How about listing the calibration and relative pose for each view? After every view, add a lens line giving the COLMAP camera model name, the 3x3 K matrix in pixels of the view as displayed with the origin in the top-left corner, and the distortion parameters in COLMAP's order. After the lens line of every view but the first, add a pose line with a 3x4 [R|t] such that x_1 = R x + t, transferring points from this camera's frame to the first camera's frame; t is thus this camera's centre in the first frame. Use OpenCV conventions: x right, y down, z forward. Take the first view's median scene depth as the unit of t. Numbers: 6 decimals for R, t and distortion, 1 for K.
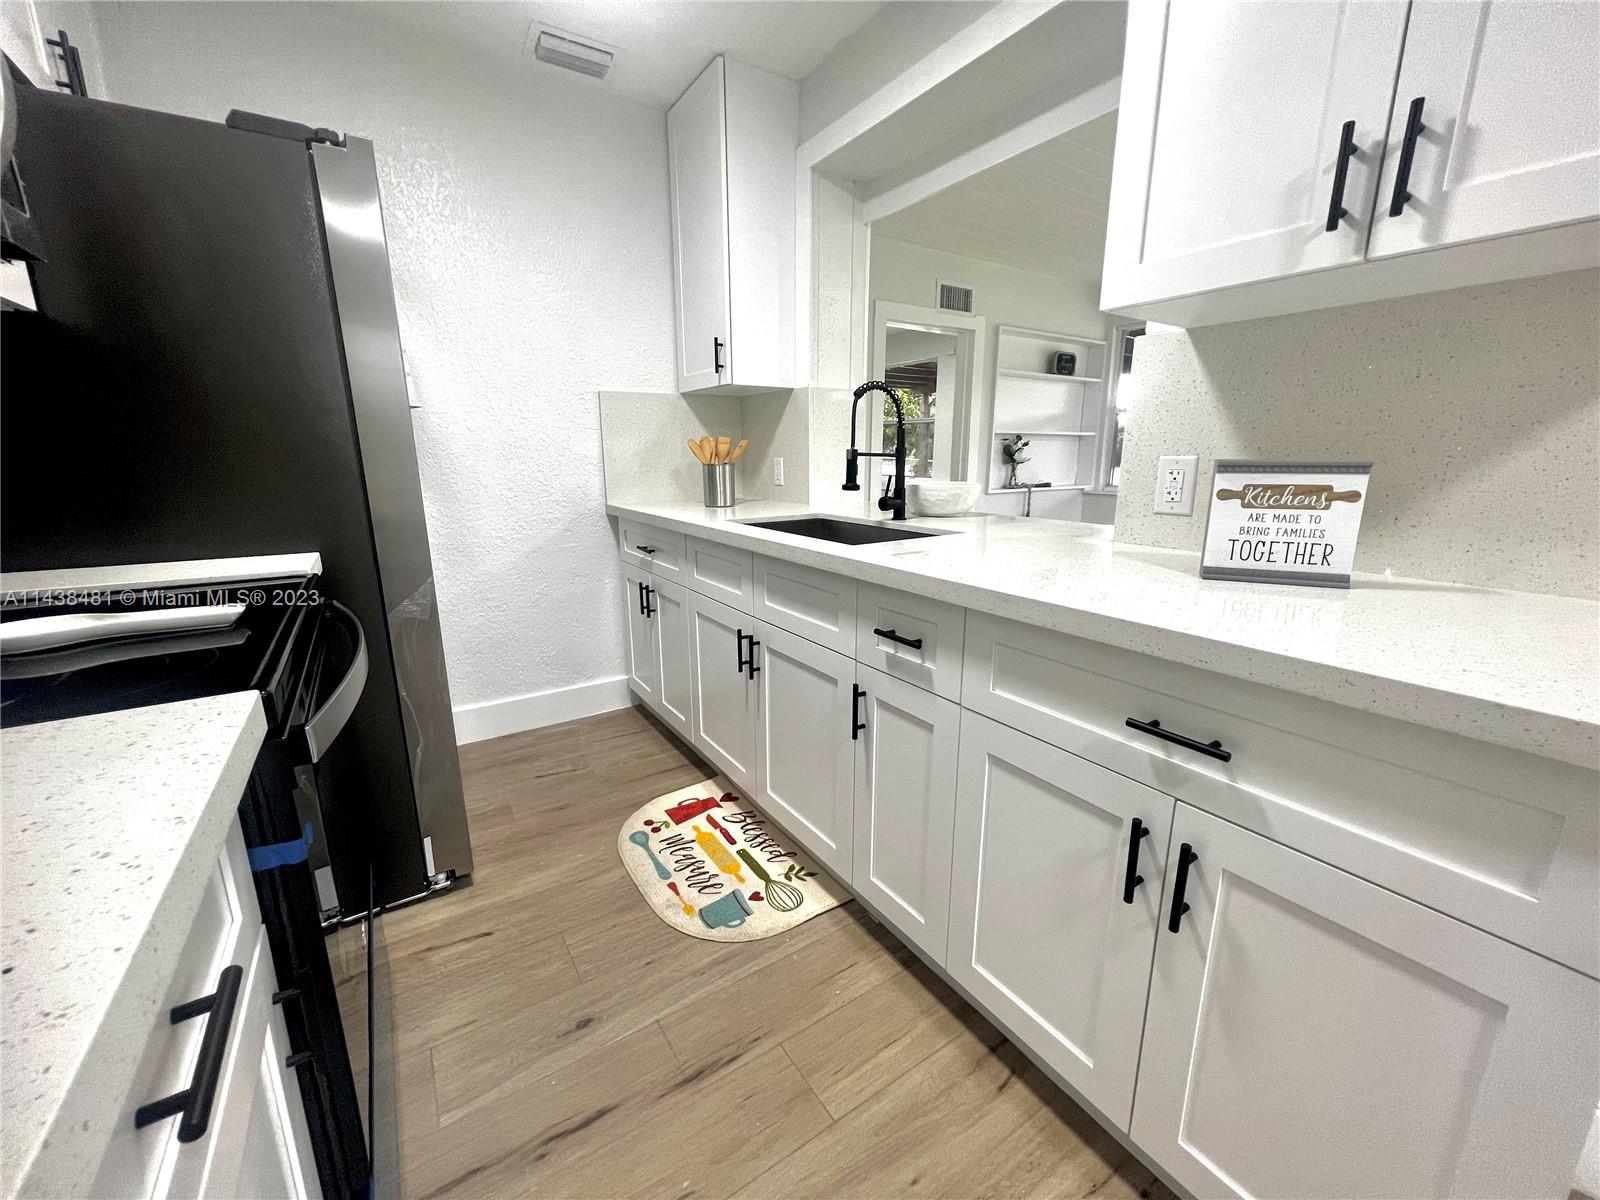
lens RADIAL K [[639.0, 0, 796.7], [0, 639.0, 598.8], [0, 0, 1]] dist [-0.003224, 0.000450]
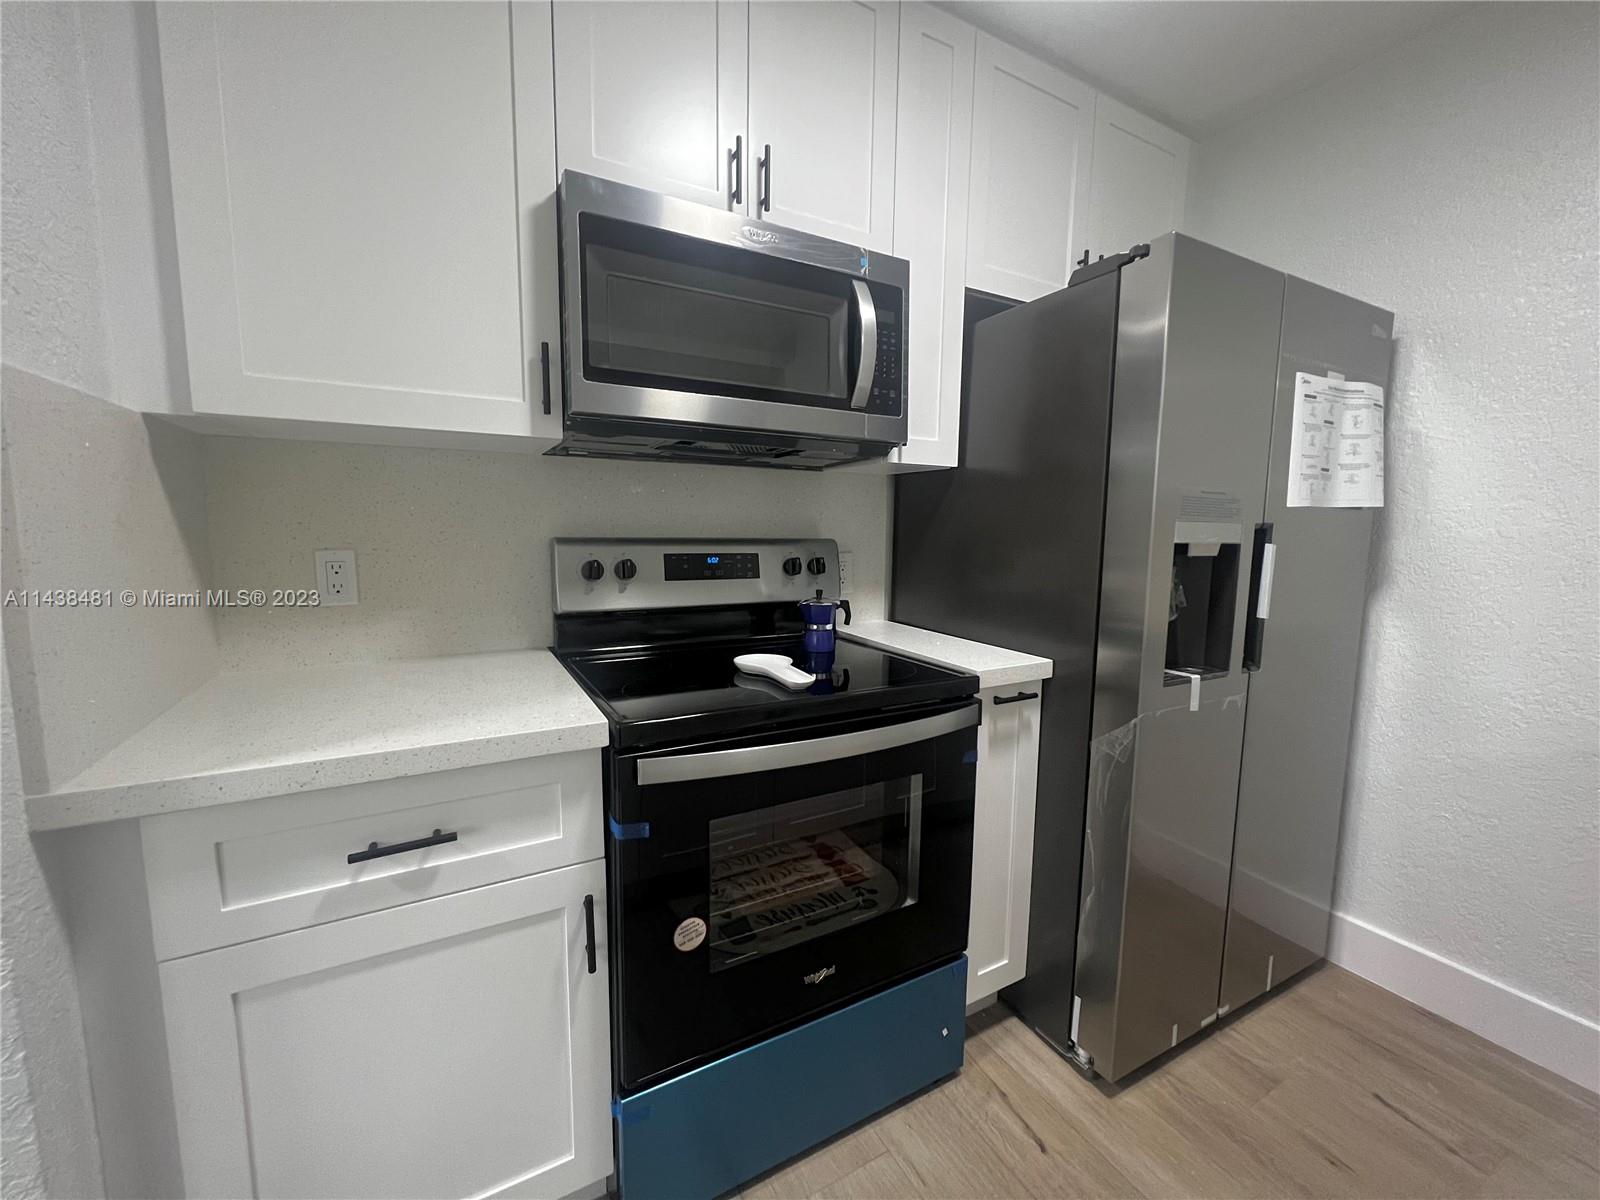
lens RADIAL K [[639.0, 0, 798.6], [0, 639.0, 596.0], [0, 0, 1]] dist [-0.003224, 0.000450]
pose [[-0.074756, 0.114651, -0.990589, 0.293371], [-0.237847, 0.962649, 0.129367, -0.205749], [0.968422, 0.245279, -0.044694, 0.612740]]
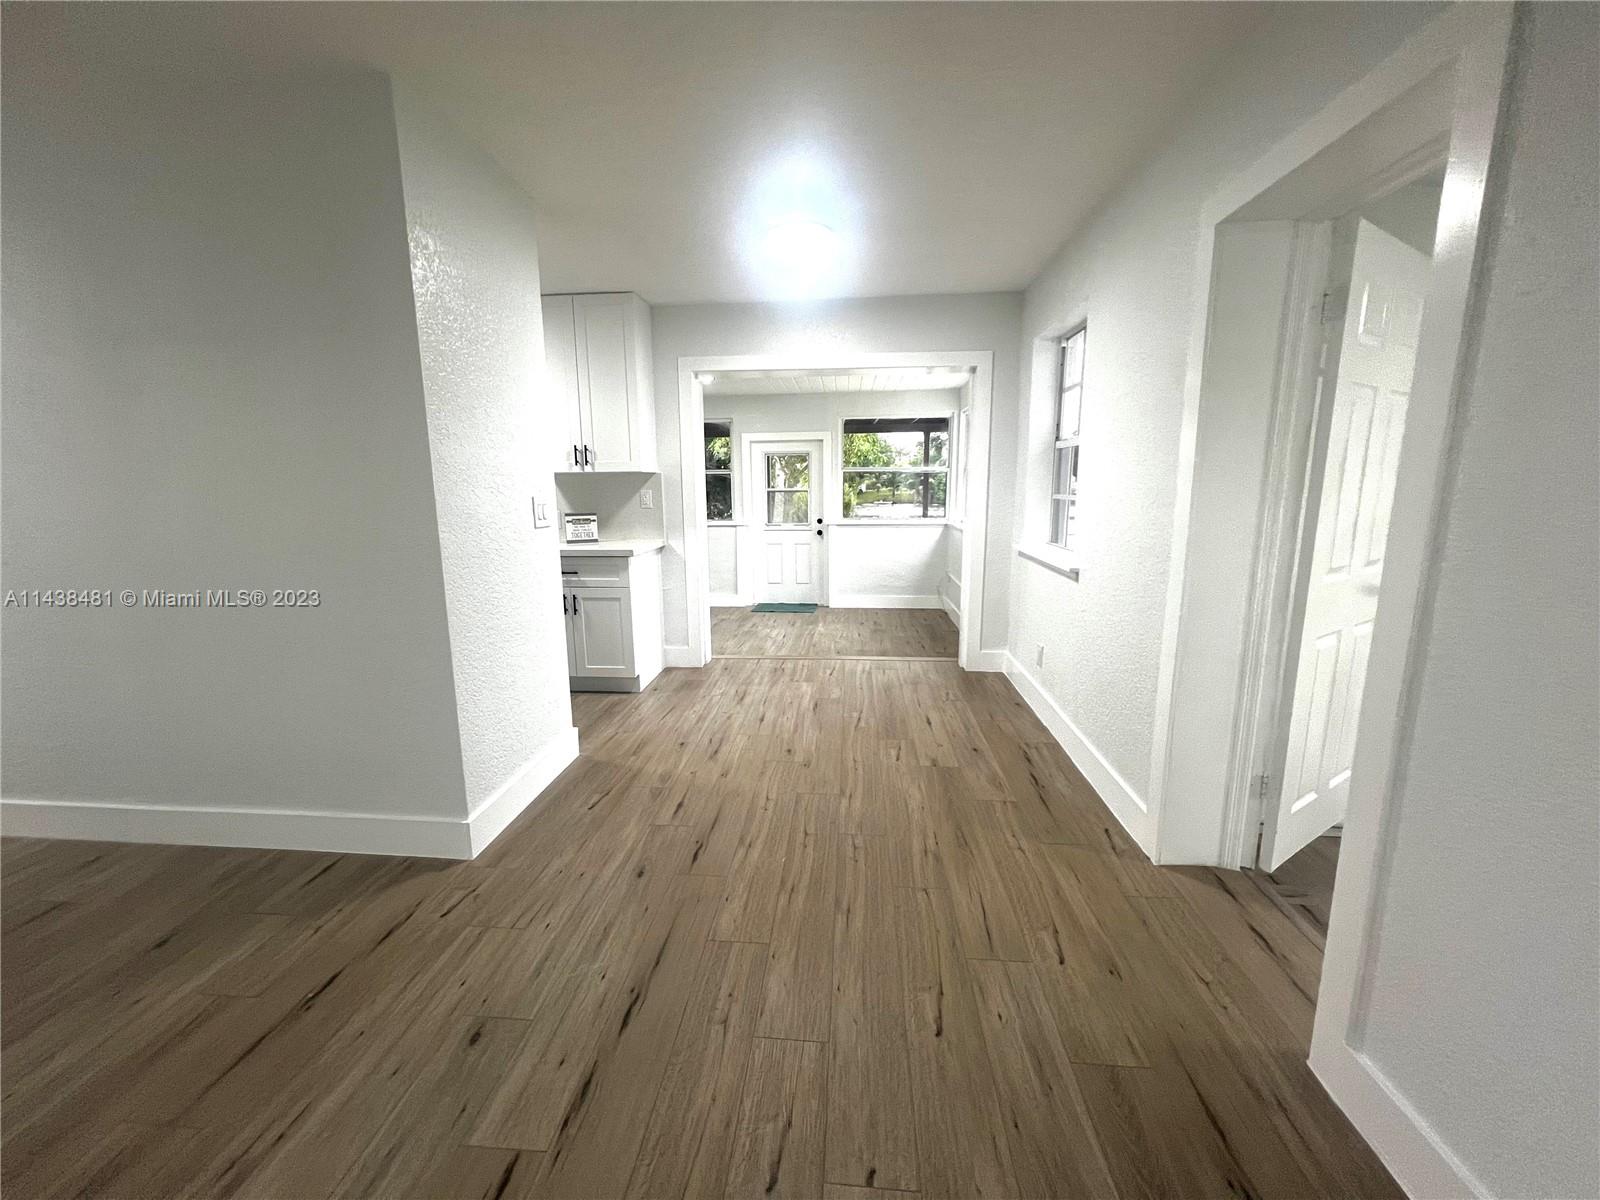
lens RADIAL K [[639.0, 0, 796.8], [0, 639.0, 598.5], [0, 0, 1]] dist [-0.003224, 0.000450]
pose [[0.618946, -0.141246, 0.772629, -1.181142], [0.182923, 0.982570, 0.033088, 0.323733], [-0.763836, 0.120852, 0.633995, -1.899587]]
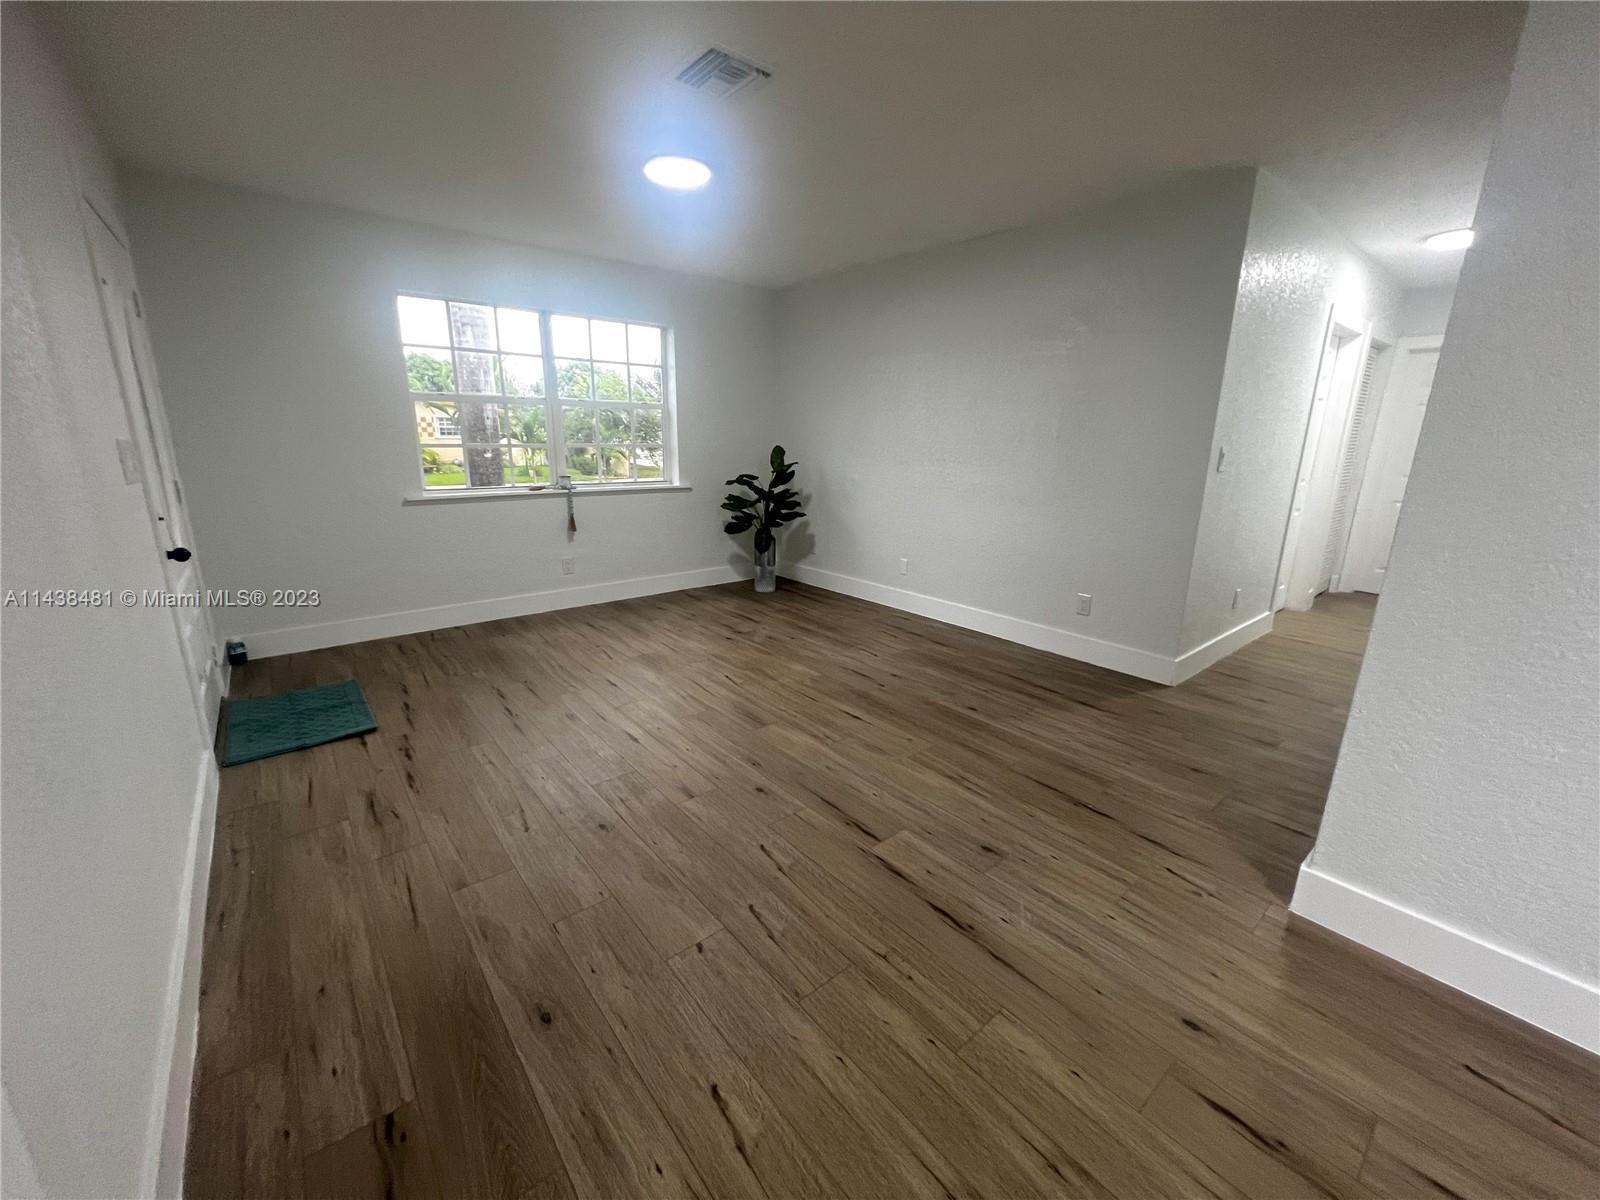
lens RADIAL K [[639.0, 0, 796.5], [0, 639.0, 597.2], [0, 0, 1]] dist [-0.003224, 0.000450]
pose [[0.111016, 0.256108, -0.960252, 0.419023], [-0.240571, 0.944414, 0.224071, 0.225093], [0.964262, 0.206134, 0.166457, -1.491232]]
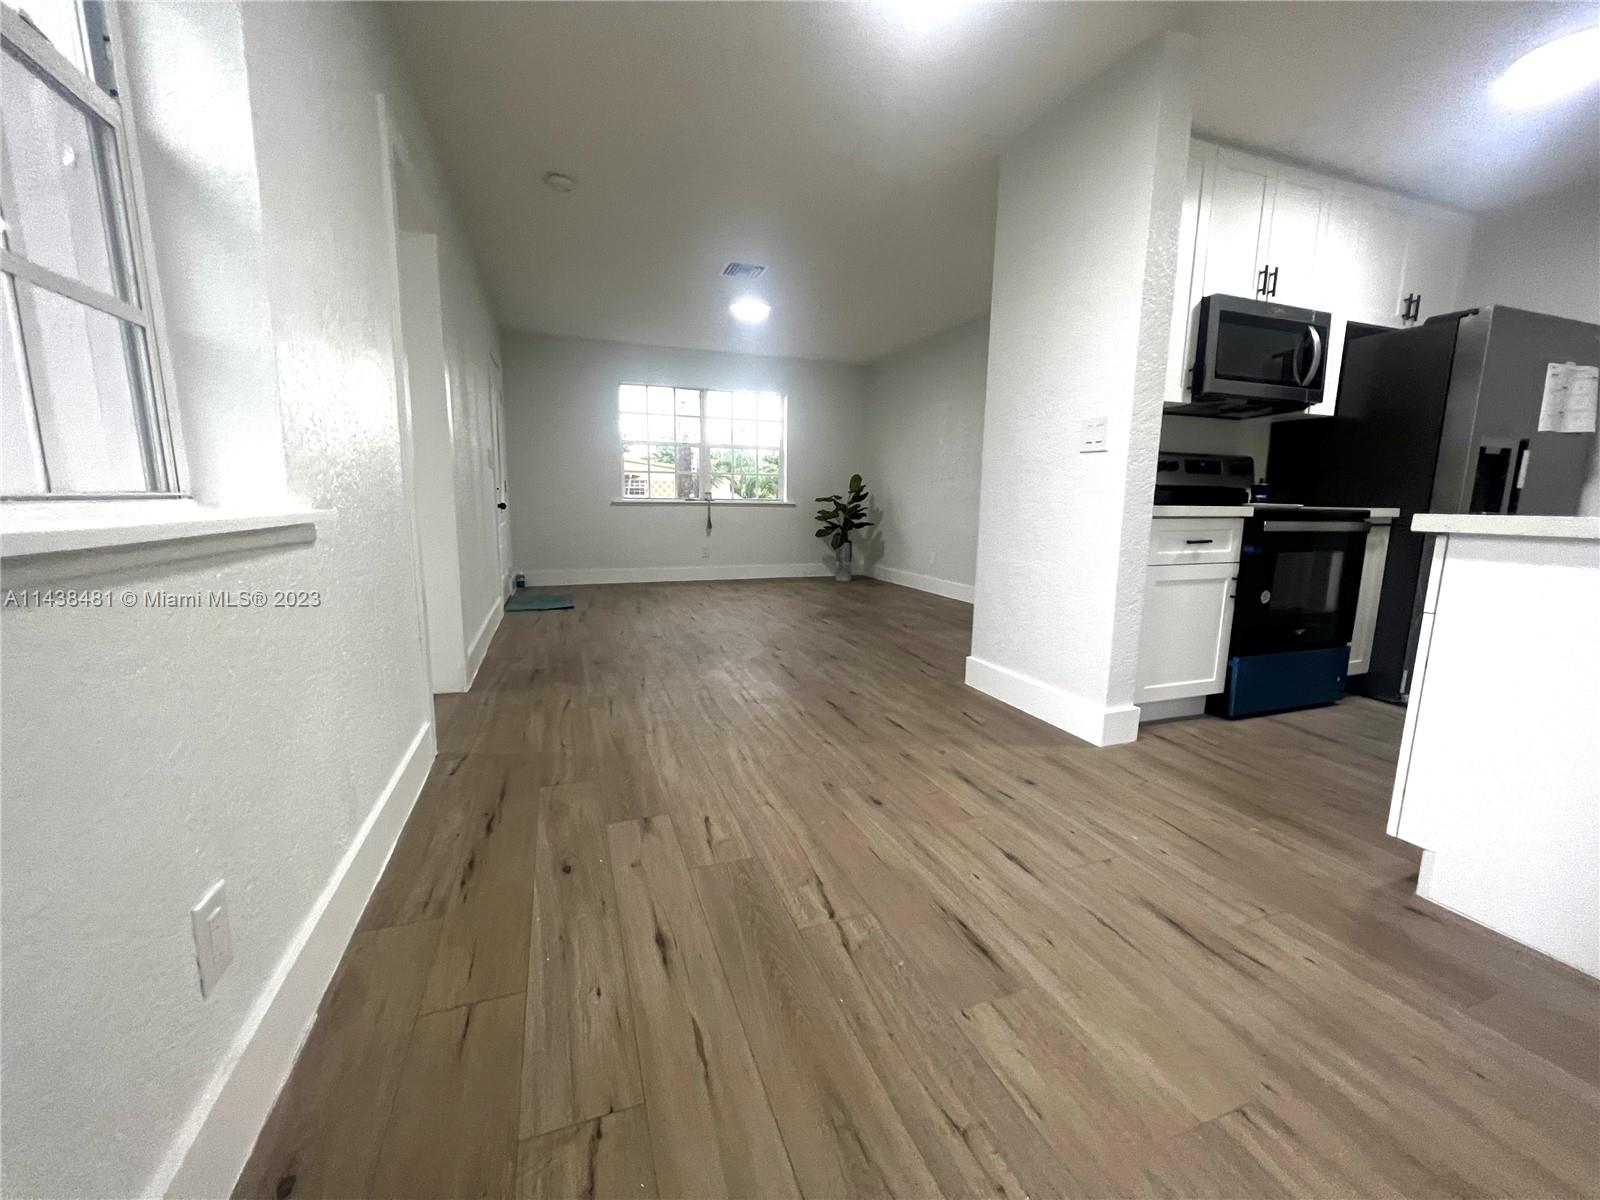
lens RADIAL K [[639.0, 0, 796.1], [0, 639.0, 596.5], [0, 0, 1]] dist [-0.003224, 0.000450]
pose [[-0.227124, 0.153546, -0.961685, 1.777574], [-0.232959, 0.950257, 0.206740, 0.234277], [0.945592, 0.270989, -0.180057, -0.438773]]
